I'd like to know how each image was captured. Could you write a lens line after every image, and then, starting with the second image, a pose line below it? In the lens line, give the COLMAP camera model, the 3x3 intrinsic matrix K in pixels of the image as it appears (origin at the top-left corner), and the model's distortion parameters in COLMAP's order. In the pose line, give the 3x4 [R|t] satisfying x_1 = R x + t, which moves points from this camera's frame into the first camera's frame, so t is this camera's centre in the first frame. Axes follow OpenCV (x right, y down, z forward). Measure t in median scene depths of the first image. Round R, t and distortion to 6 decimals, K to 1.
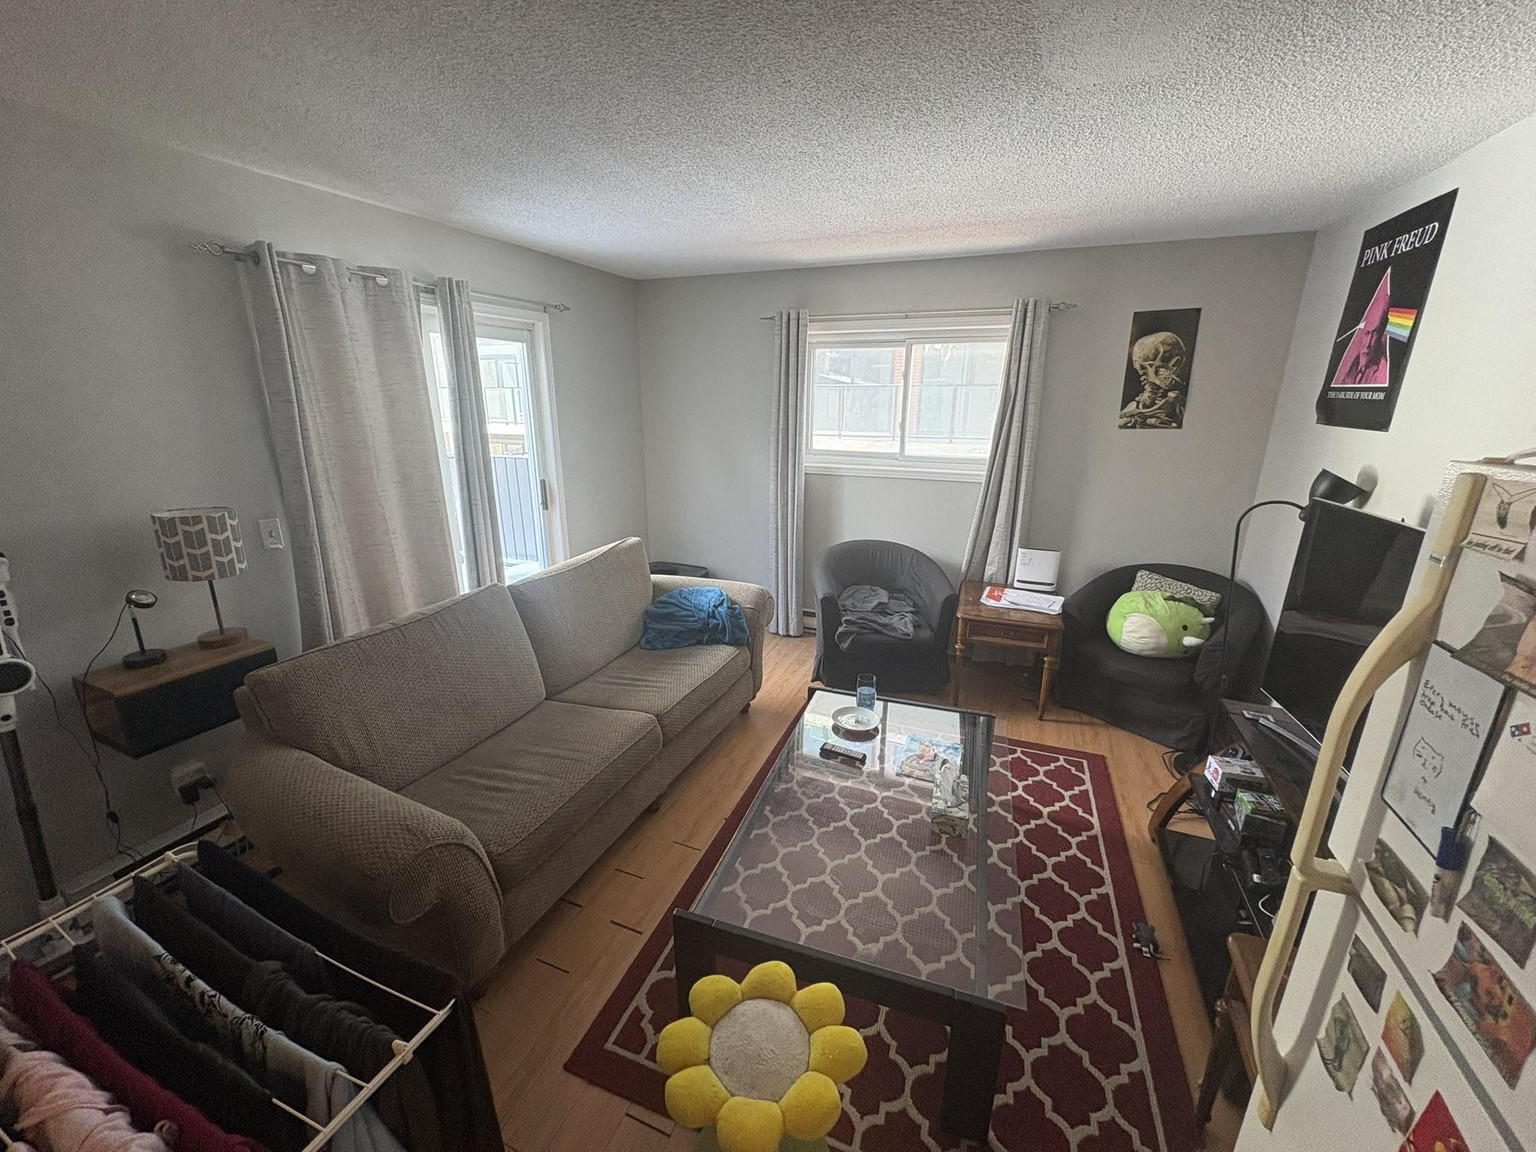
lens RADIAL K [[615.3, 0, 761.9], [0, 615.3, 578.5], [0, 0, 1]] dist [0.000221, 0.000248]
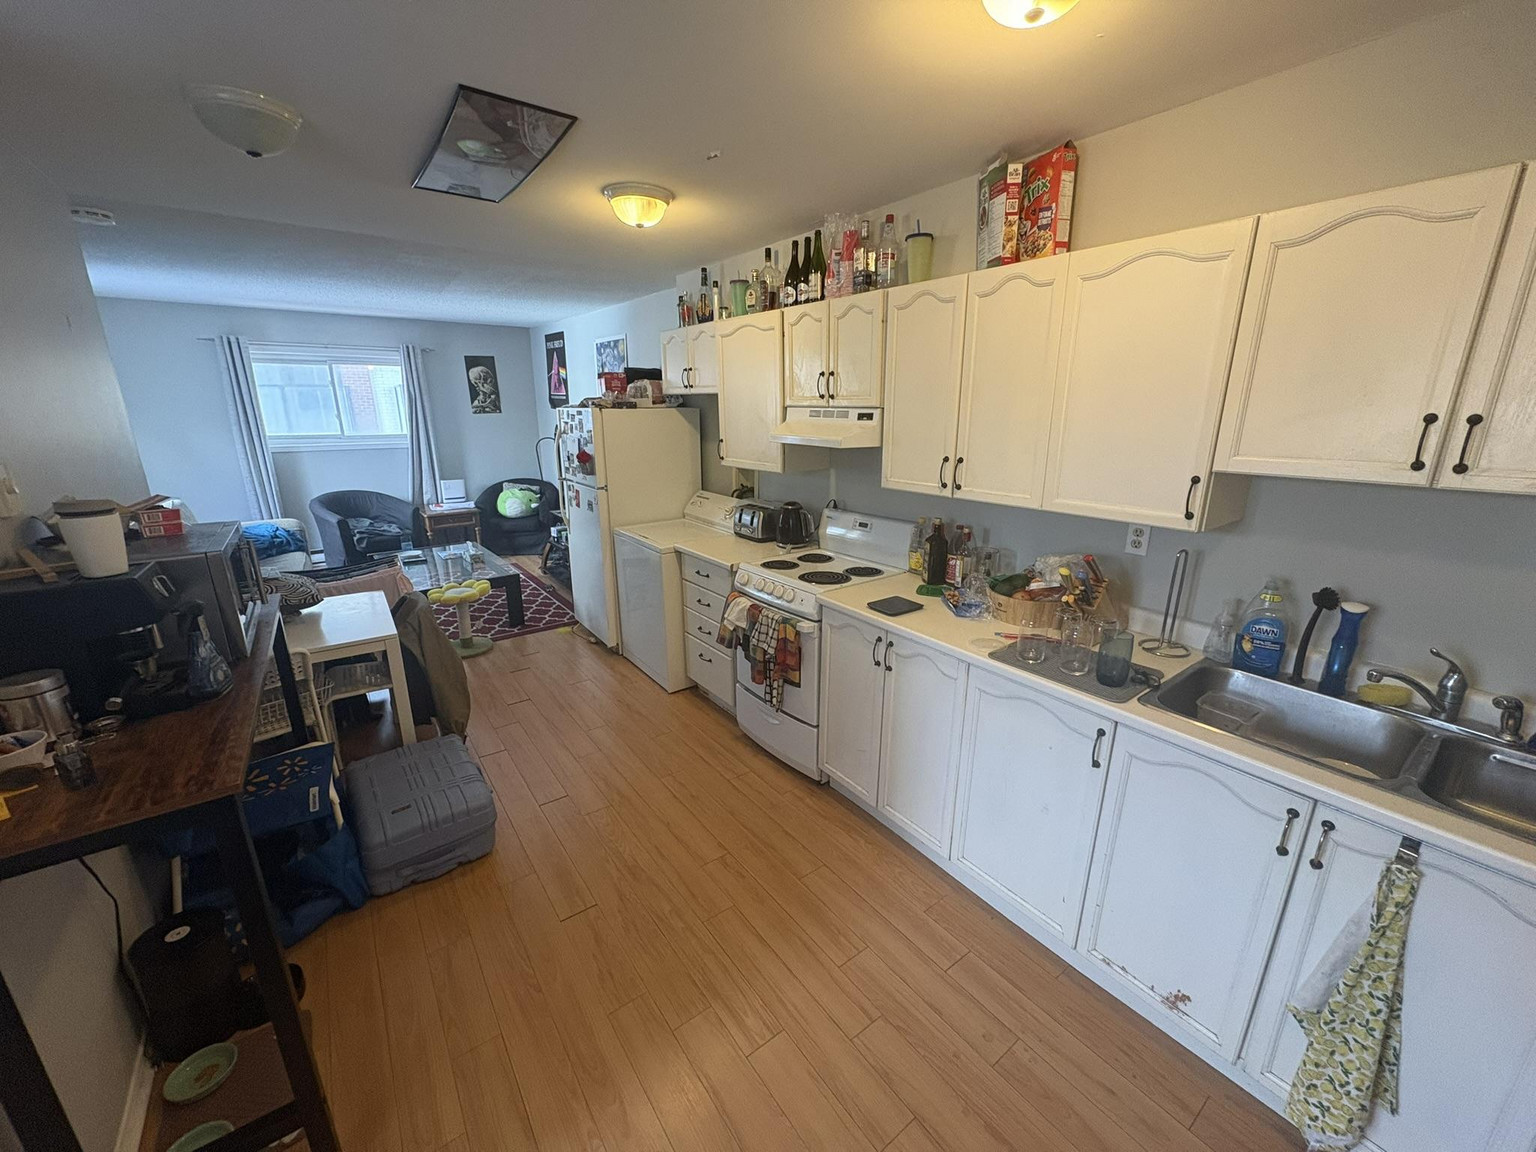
lens RADIAL K [[615.3, 0, 765.4], [0, 615.3, 578.9], [0, 0, 1]] dist [0.000221, 0.000248]
pose [[0.528083, -0.240188, 0.814518, -0.666450], [0.237288, 0.962696, 0.130041, 0.234545], [-0.815367, 0.124603, 0.565377, -0.821982]]
